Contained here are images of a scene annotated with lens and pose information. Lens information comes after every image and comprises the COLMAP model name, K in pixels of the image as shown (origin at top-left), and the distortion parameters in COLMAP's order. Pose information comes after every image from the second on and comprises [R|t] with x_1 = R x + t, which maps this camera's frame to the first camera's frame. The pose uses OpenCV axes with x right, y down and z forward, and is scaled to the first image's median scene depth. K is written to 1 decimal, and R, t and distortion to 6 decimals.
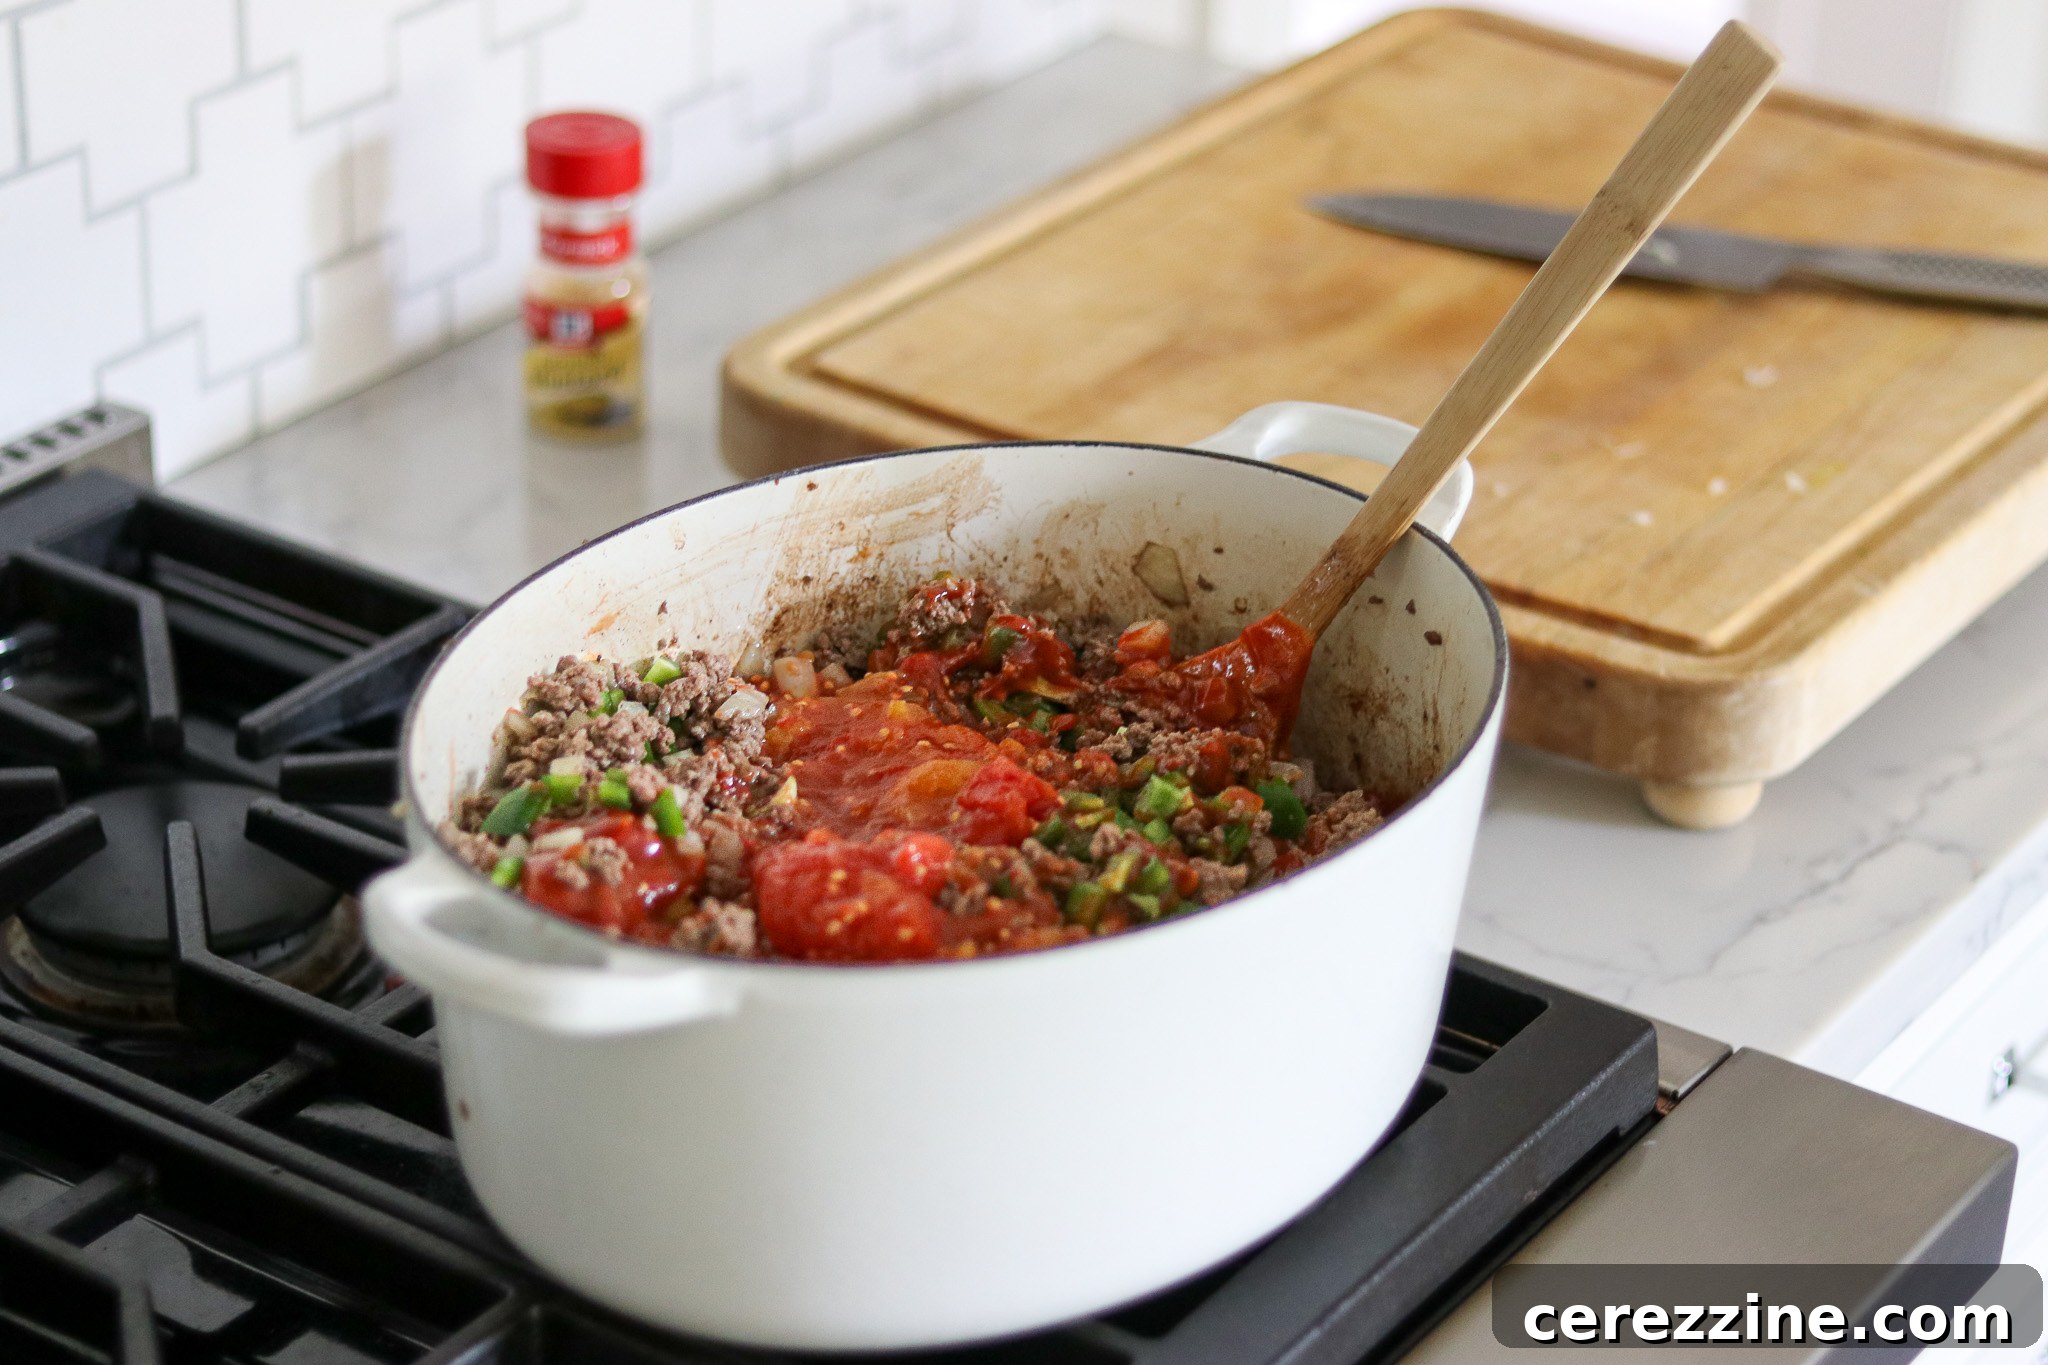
lens RADIAL K [[4903.1, 0, 1024.0], [0, 4903.1, 682.5], [0, 0, 1]] dist [0.094398, -0.956288]
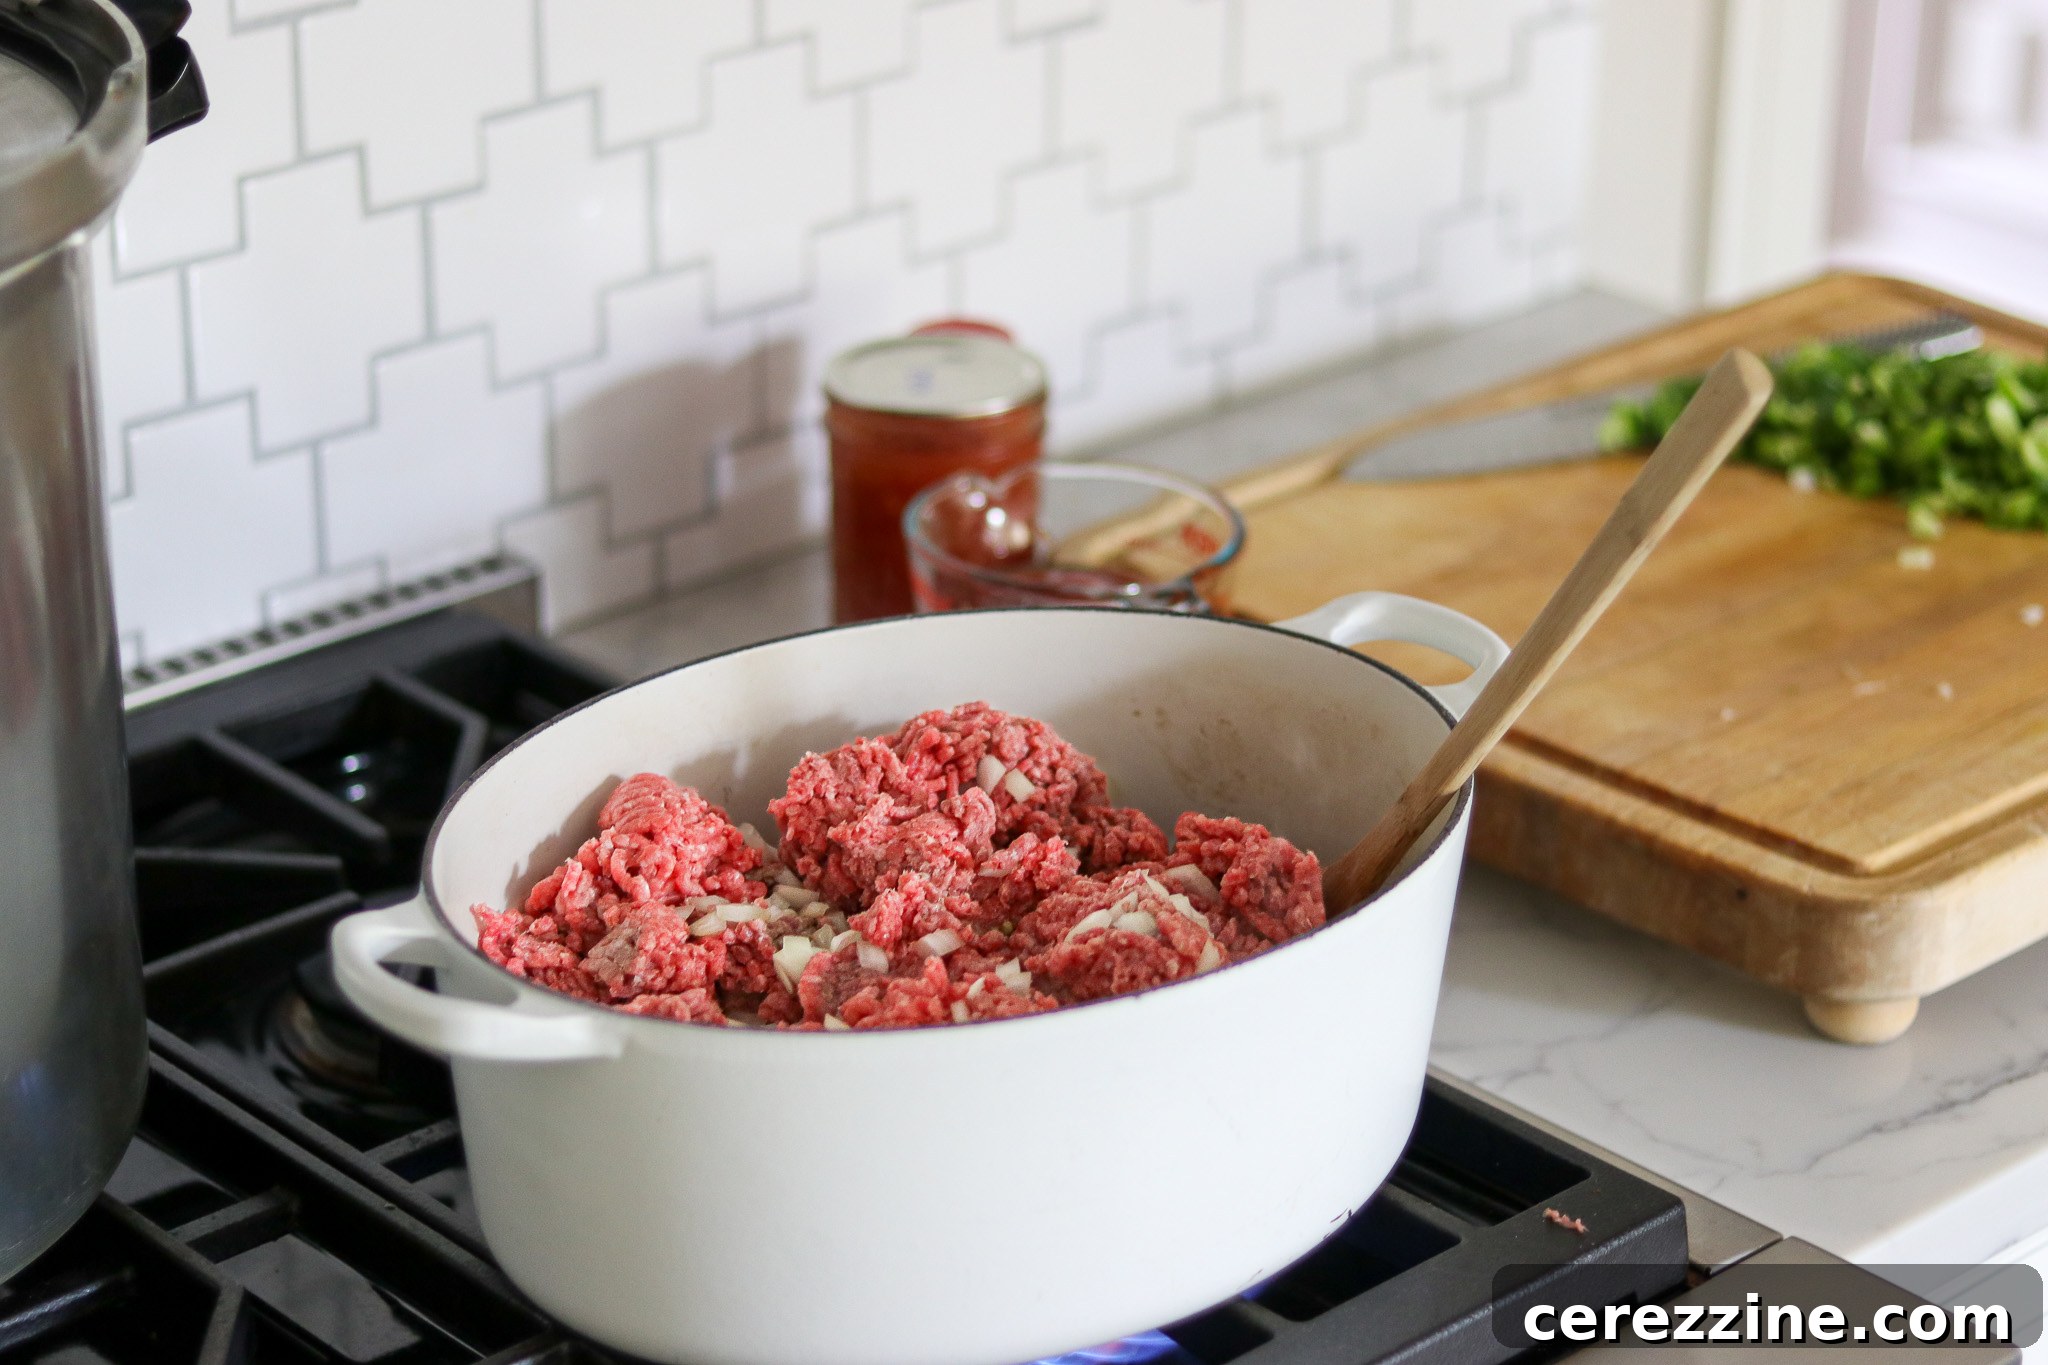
lens RADIAL K [[4903.1, 0, 1024.0], [0, 4903.1, 682.5], [0, 0, 1]] dist [0.094398, -0.956288]
pose [[0.974705, 0.068457, -0.212752, 0.185363], [-0.080451, 0.995591, -0.048231, 0.018176], [0.208512, 0.064128, 0.975915, -0.067930]]
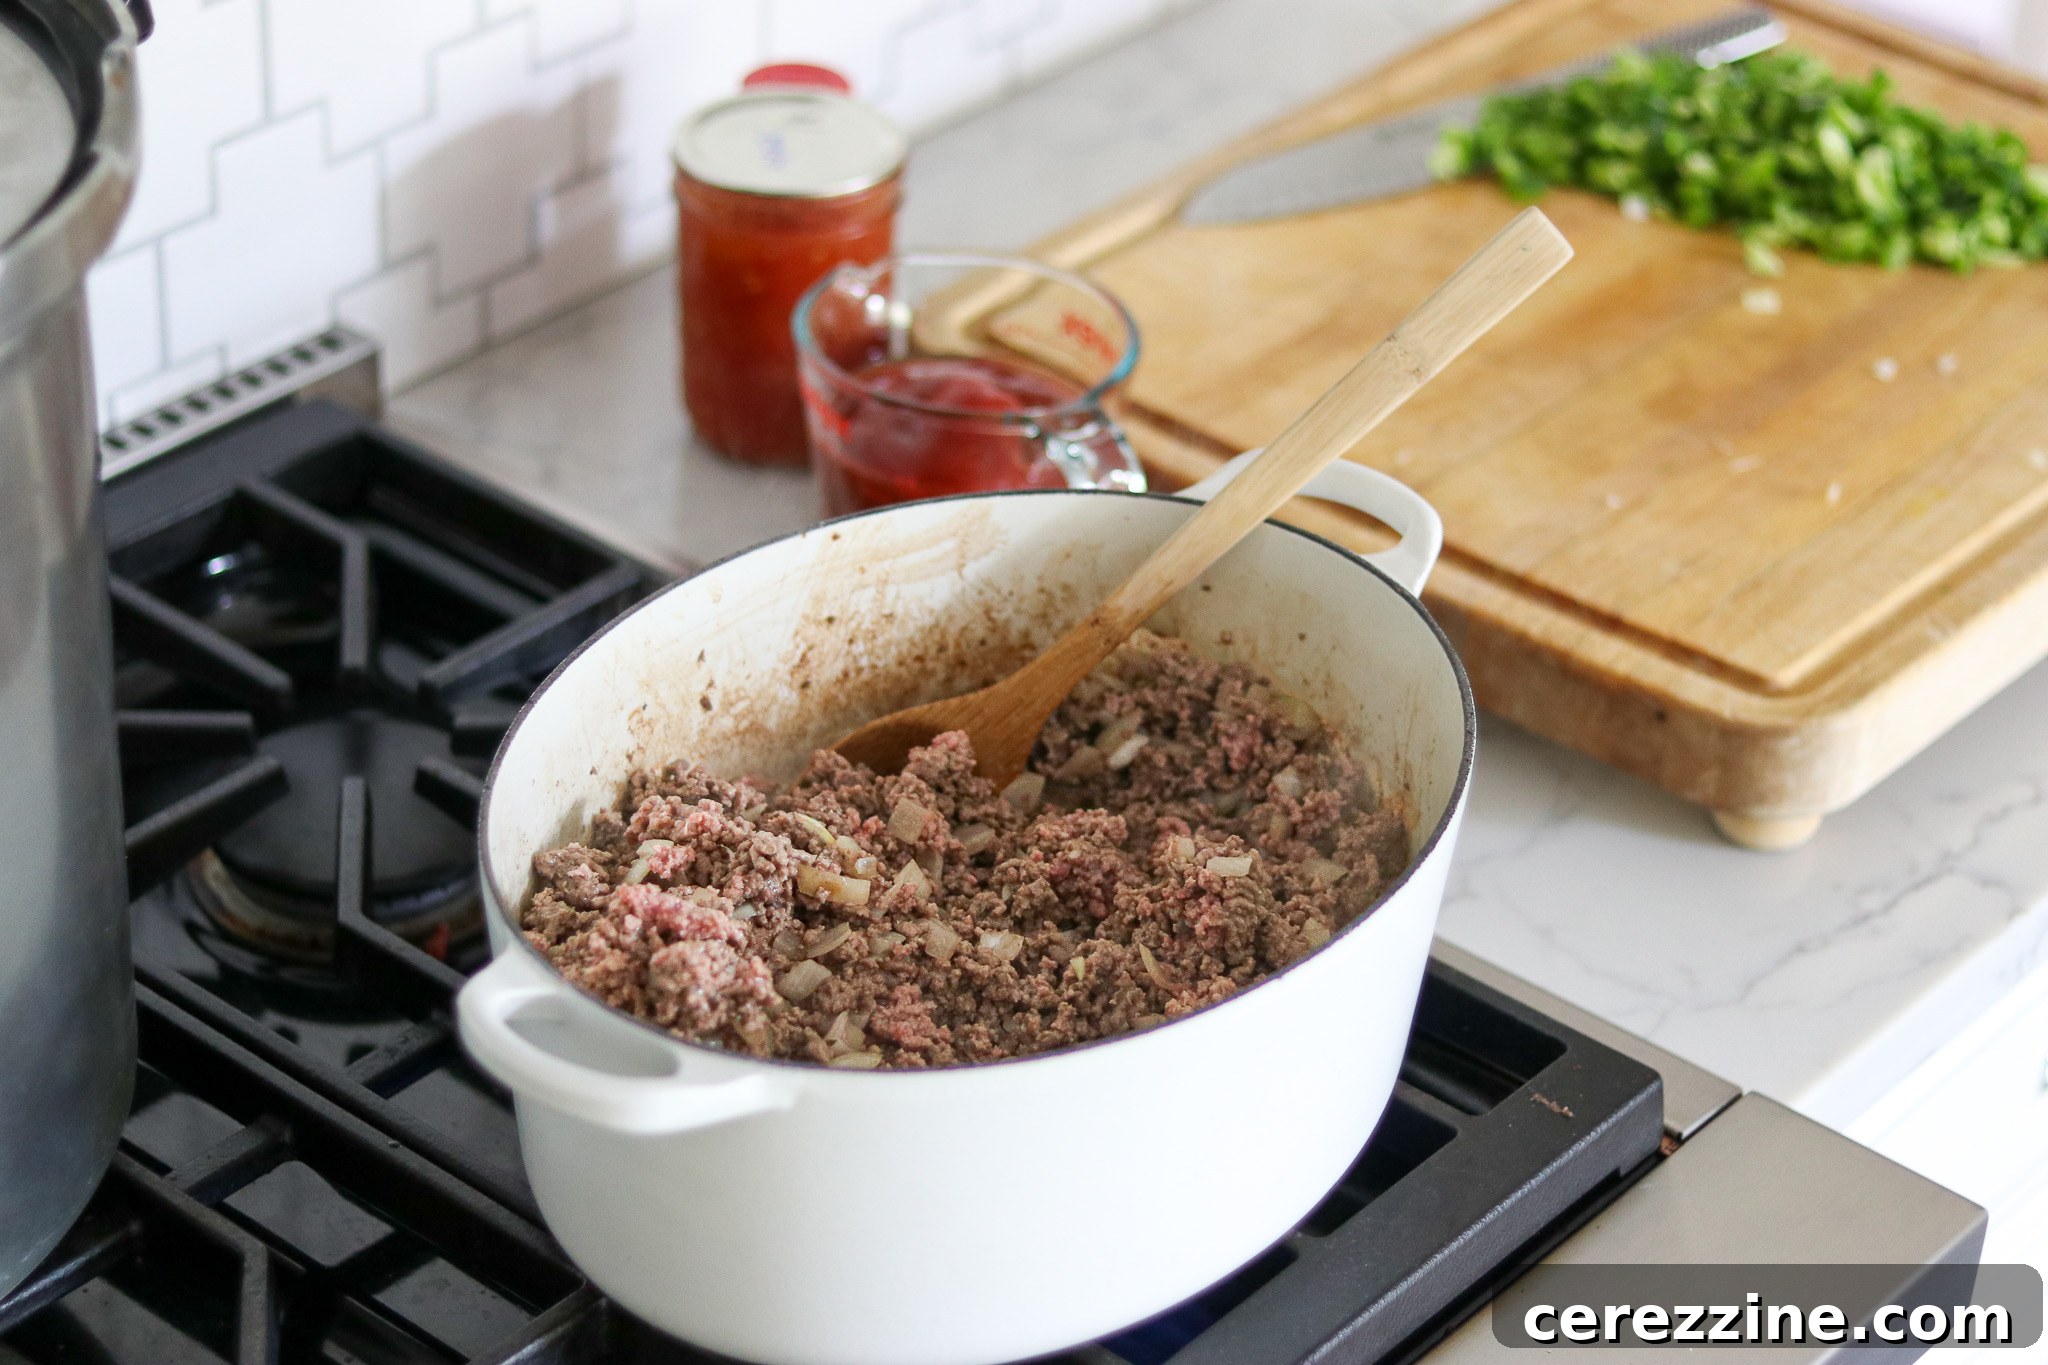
lens RADIAL K [[4903.1, 0, 1024.0], [0, 4903.1, 682.5], [0, 0, 1]] dist [0.094398, -0.956288]
pose [[0.994519, 0.065139, -0.081785, 0.063526], [-0.057102, 0.993642, 0.097034, -0.102690], [0.087585, -0.091832, 0.991915, -0.077797]]
